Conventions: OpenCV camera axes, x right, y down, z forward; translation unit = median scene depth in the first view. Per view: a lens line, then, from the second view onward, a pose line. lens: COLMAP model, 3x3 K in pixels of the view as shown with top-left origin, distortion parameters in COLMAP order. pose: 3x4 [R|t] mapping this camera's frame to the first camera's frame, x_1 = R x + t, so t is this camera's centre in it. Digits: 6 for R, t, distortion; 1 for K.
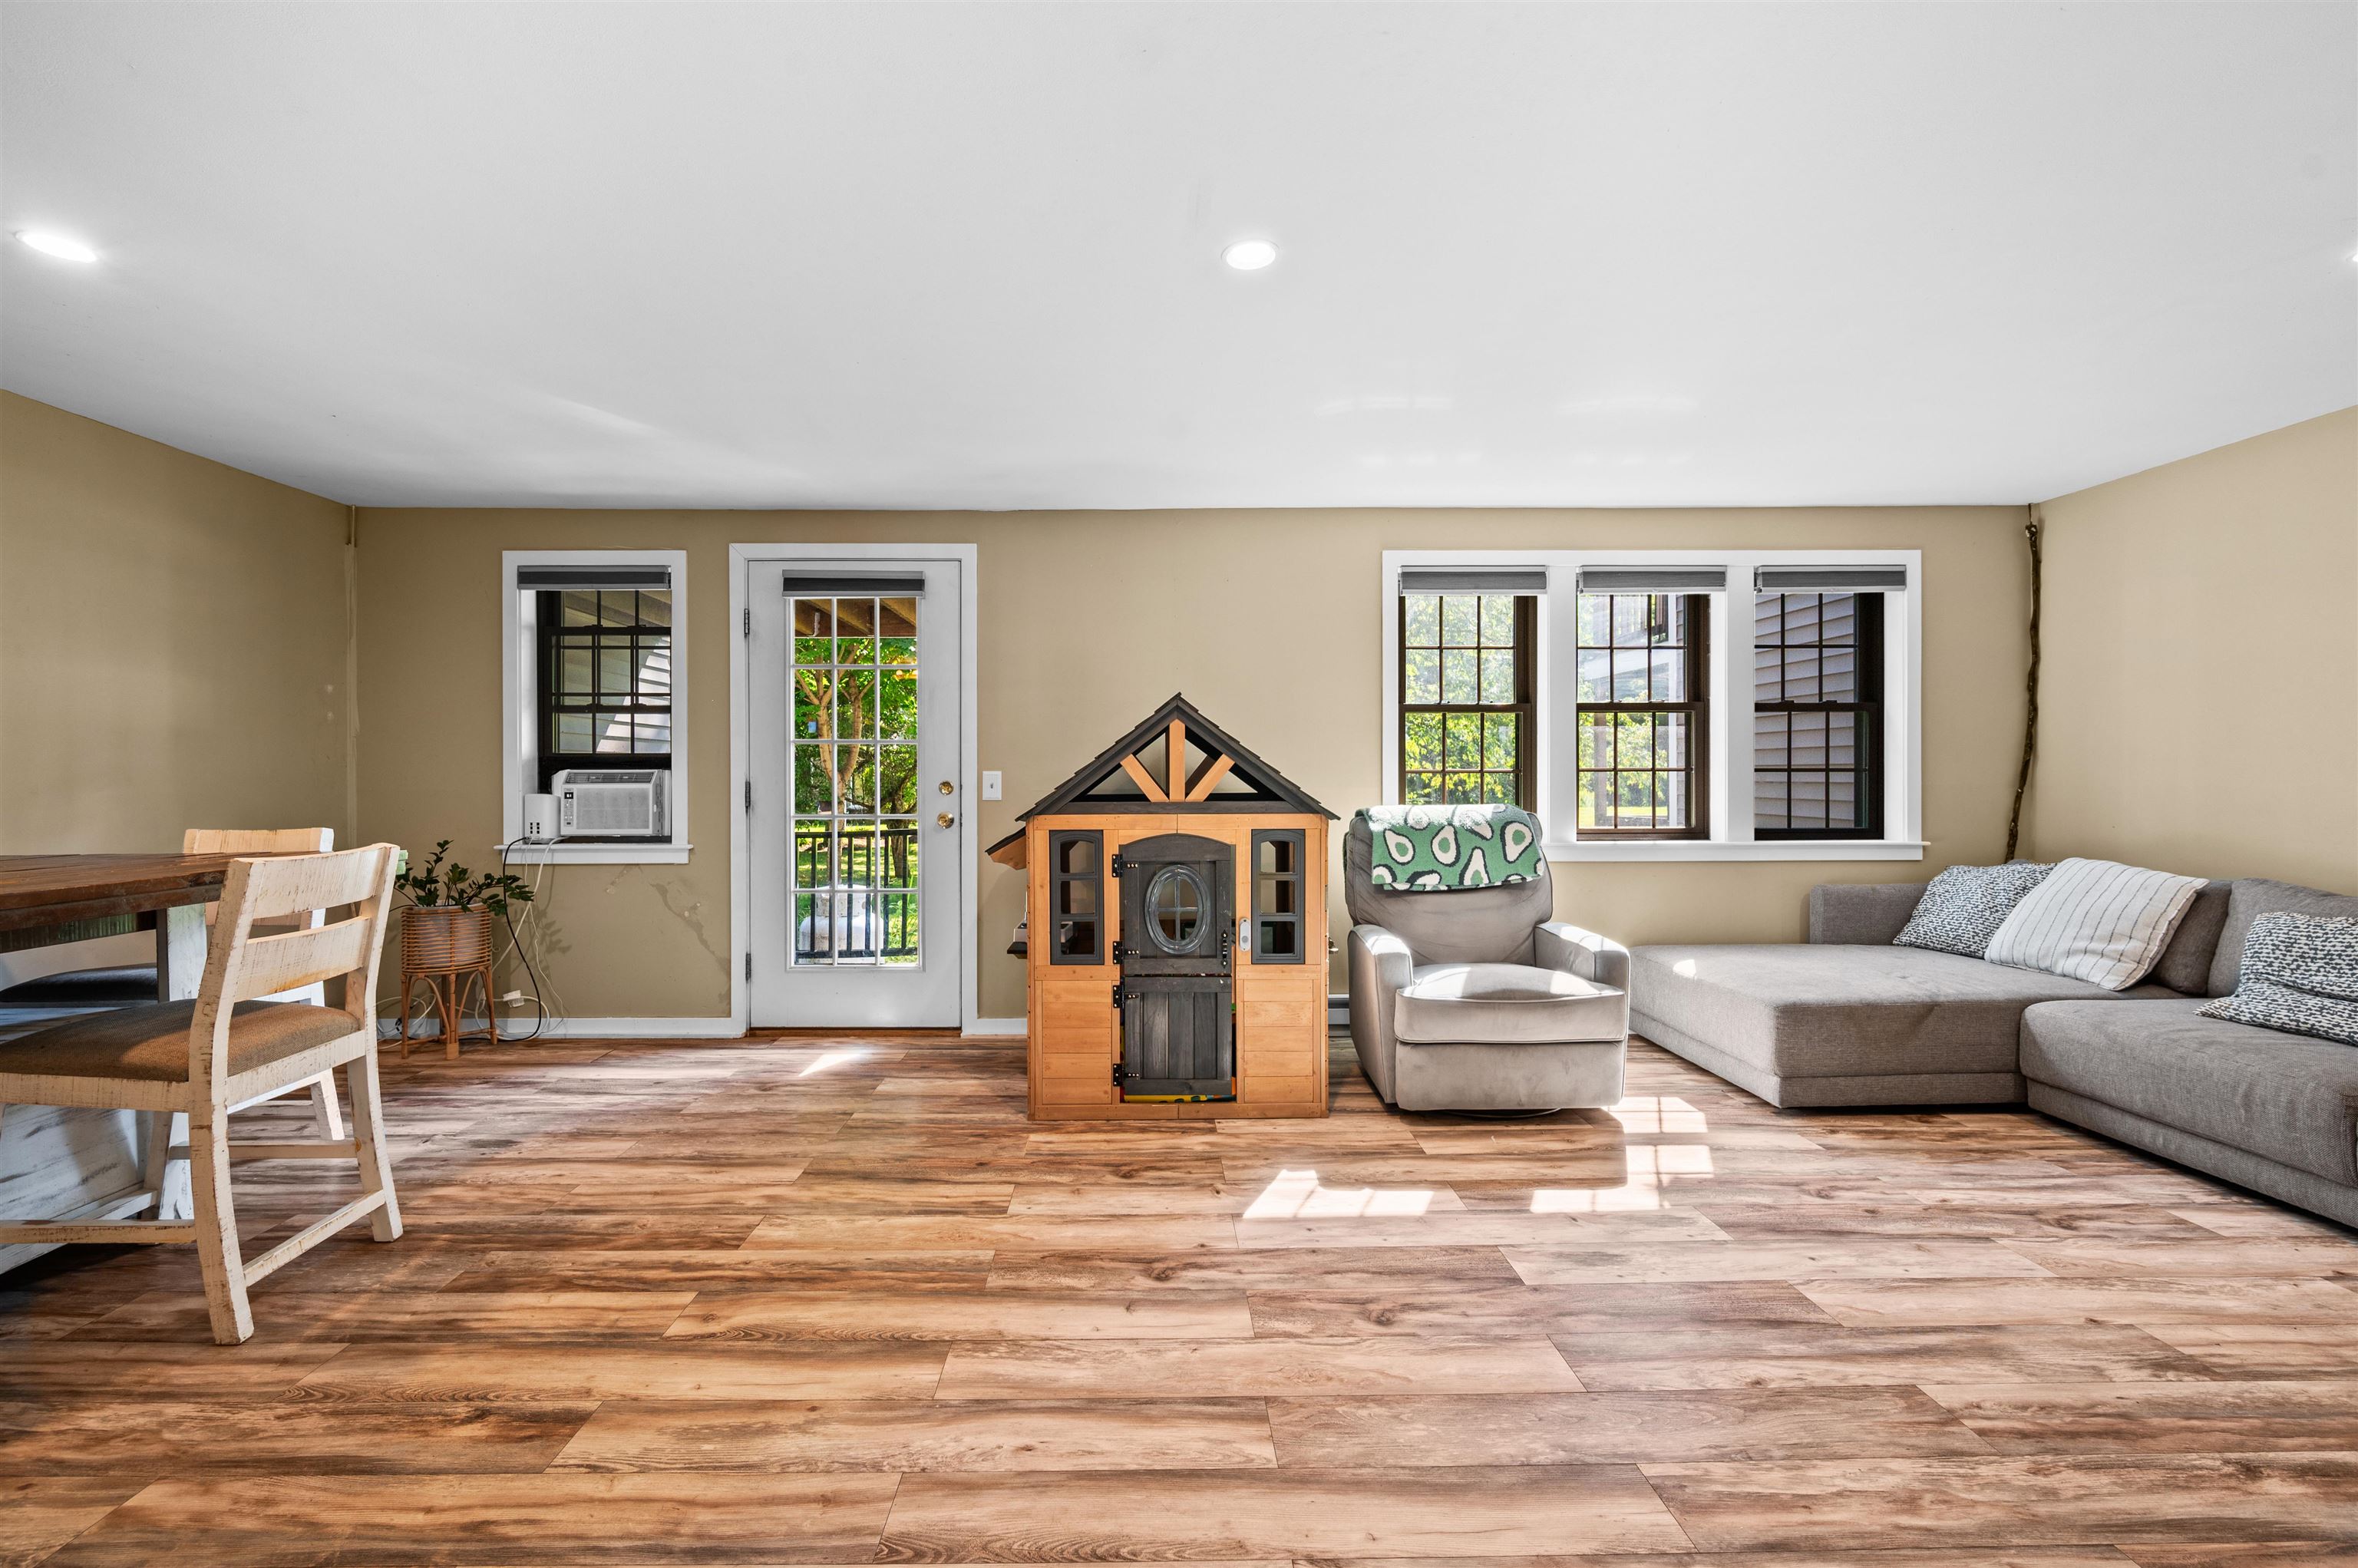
lens RADIAL K [[993.9, 0, 1155.0], [0, 993.9, 770.8], [0, 0, 1]] dist [-0.001431, -0.000522]
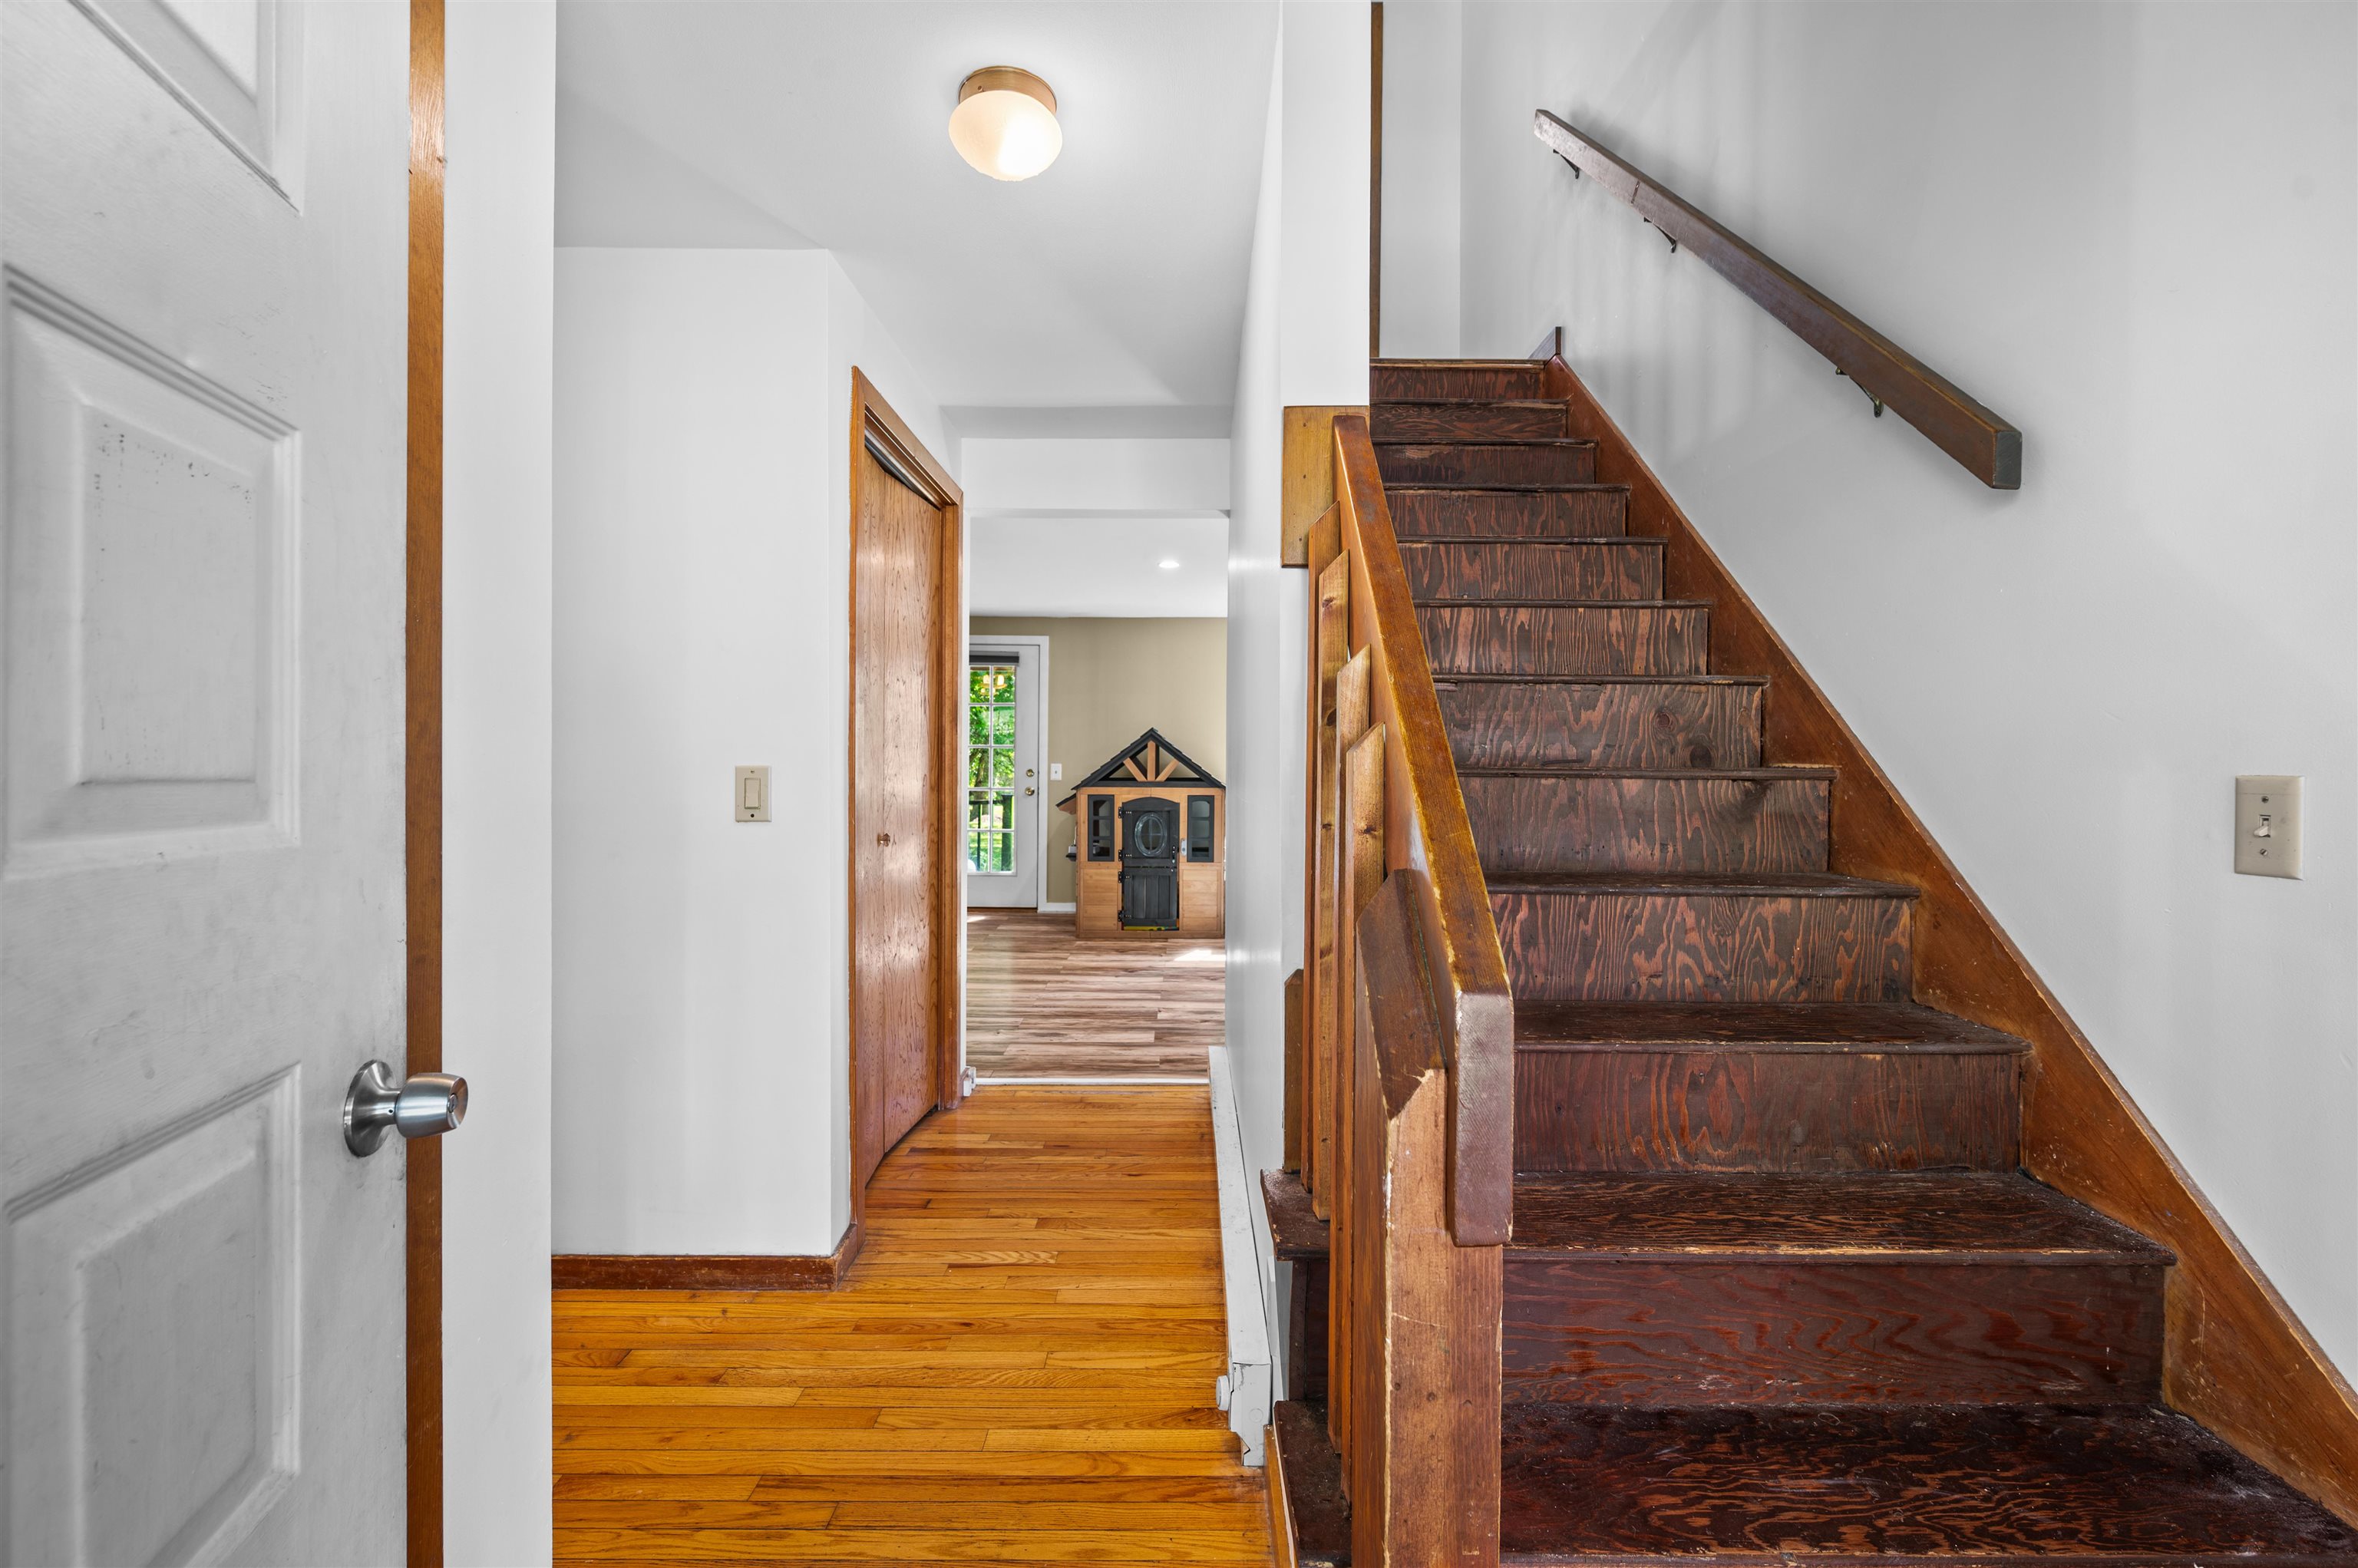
lens RADIAL K [[981.4, 0, 1170.0], [0, 981.4, 758.7], [0, 0, 1]] dist [-0.000550, -0.000044]
pose [[0.999659, 0.007753, -0.024941, 0.115722], [-0.007657, 0.999963, 0.003958, -0.024293], [0.024971, -0.003766, 0.999681, -1.046015]]
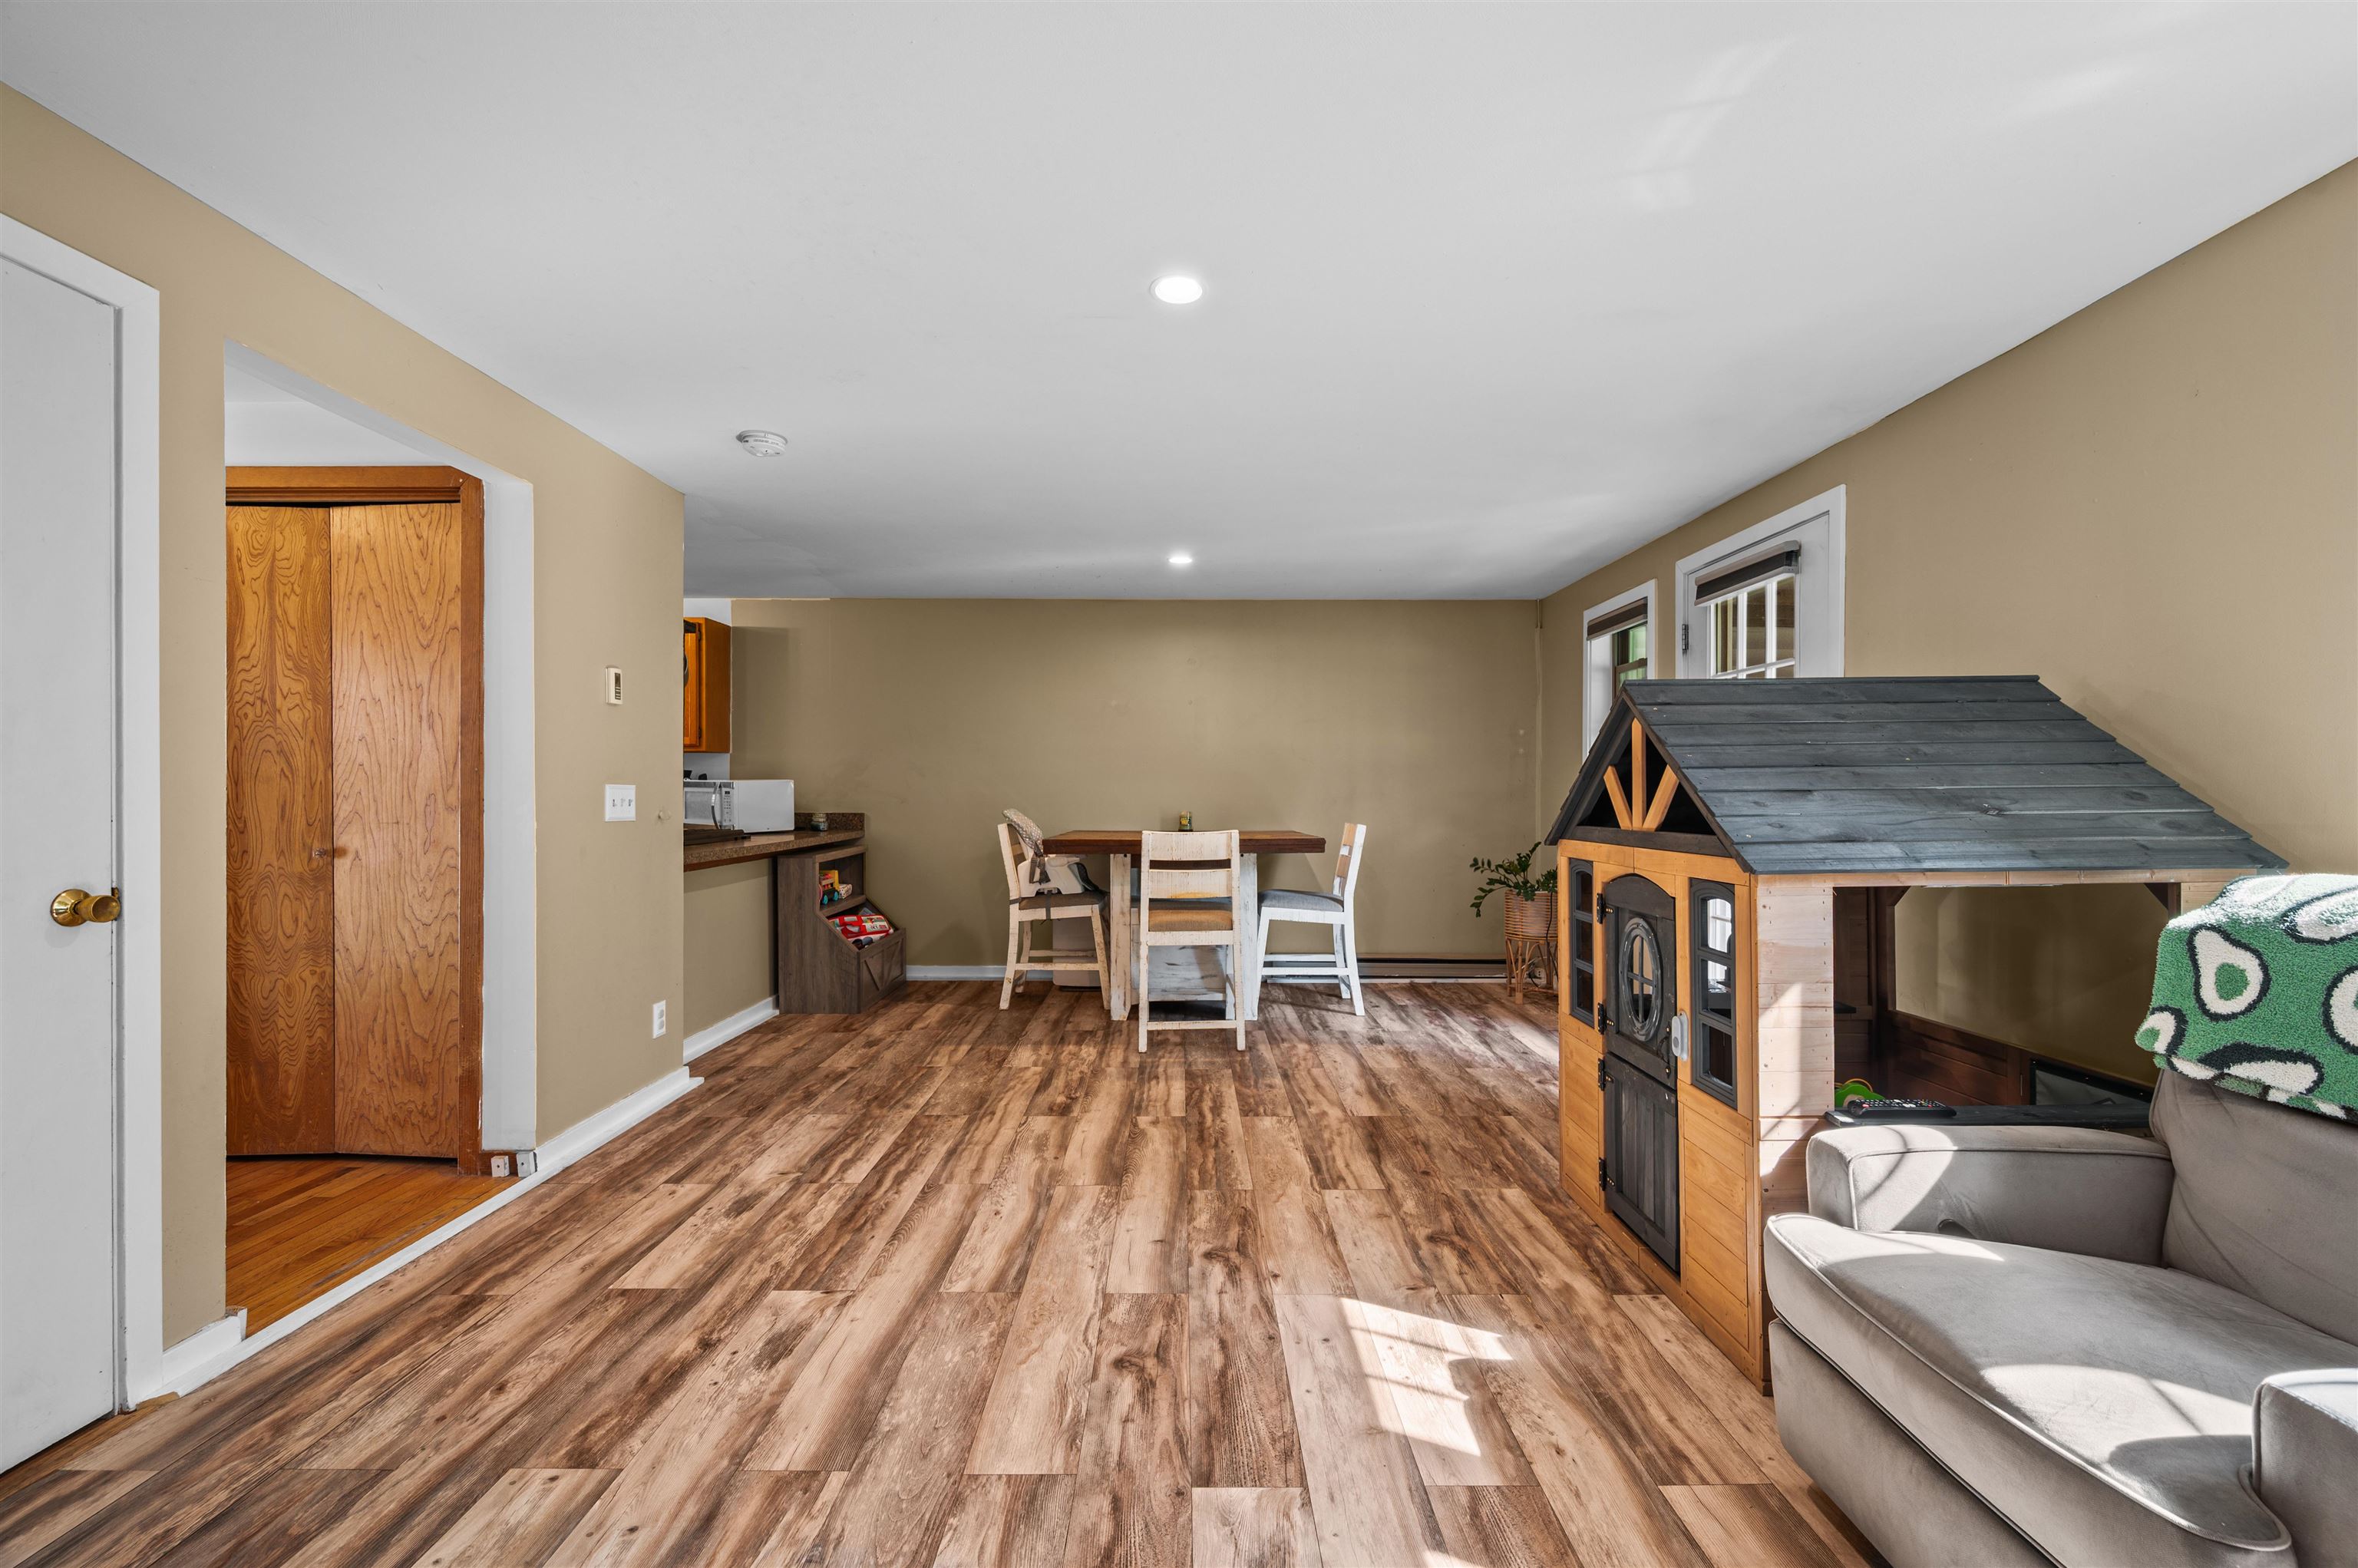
lens RADIAL K [[971.1, 0, 1179.0], [0, 971.1, 784.0], [0, 0, 1]] dist [-0.000106, -0.000099]
pose [[-0.012095, -0.007817, -0.999896, 0.772518], [0.004184, 0.999960, -0.007868, 0.002041], [0.999918, -0.004279, -0.012061, 0.706039]]
